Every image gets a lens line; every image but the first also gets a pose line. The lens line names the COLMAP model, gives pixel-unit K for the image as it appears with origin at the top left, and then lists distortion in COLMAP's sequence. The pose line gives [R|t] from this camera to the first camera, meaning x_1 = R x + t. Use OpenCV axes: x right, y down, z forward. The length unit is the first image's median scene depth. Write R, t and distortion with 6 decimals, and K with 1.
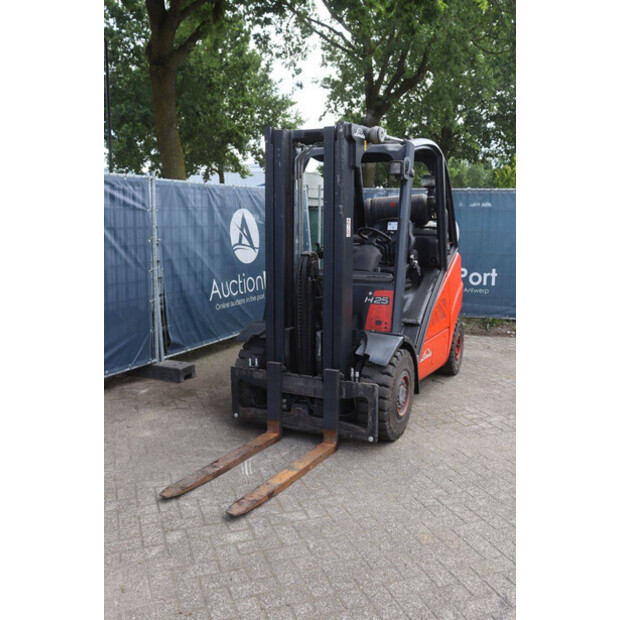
lens RADIAL K [[596.2, 0, 299.7], [0, 596.2, 310.3], [0, 0, 1]] dist [-0.062173, 0.000000]
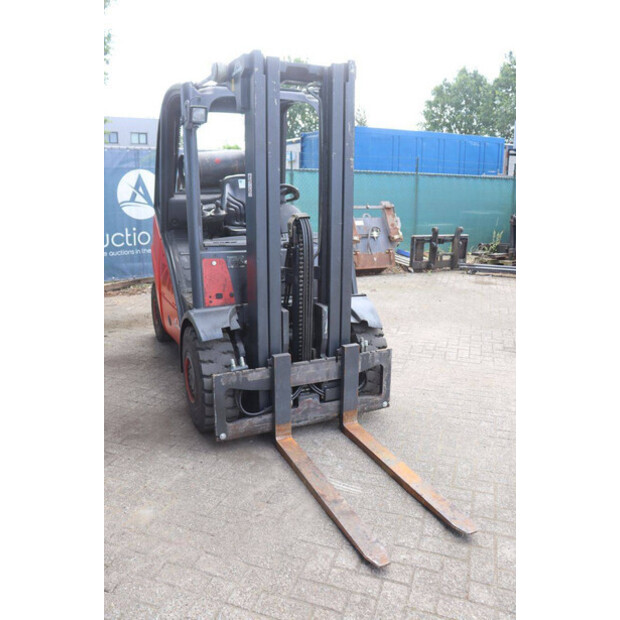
lens RADIAL K [[516.6, 0, 306.8], [0, 516.6, 304.2], [0, 0, 1]] dist [-0.131109, 0.097851]
pose [[0.618824, -0.179292, 0.764795, -0.548102], [0.117309, 0.983779, 0.135709, -0.070565], [-0.776721, 0.005738, 0.629819, 0.542495]]
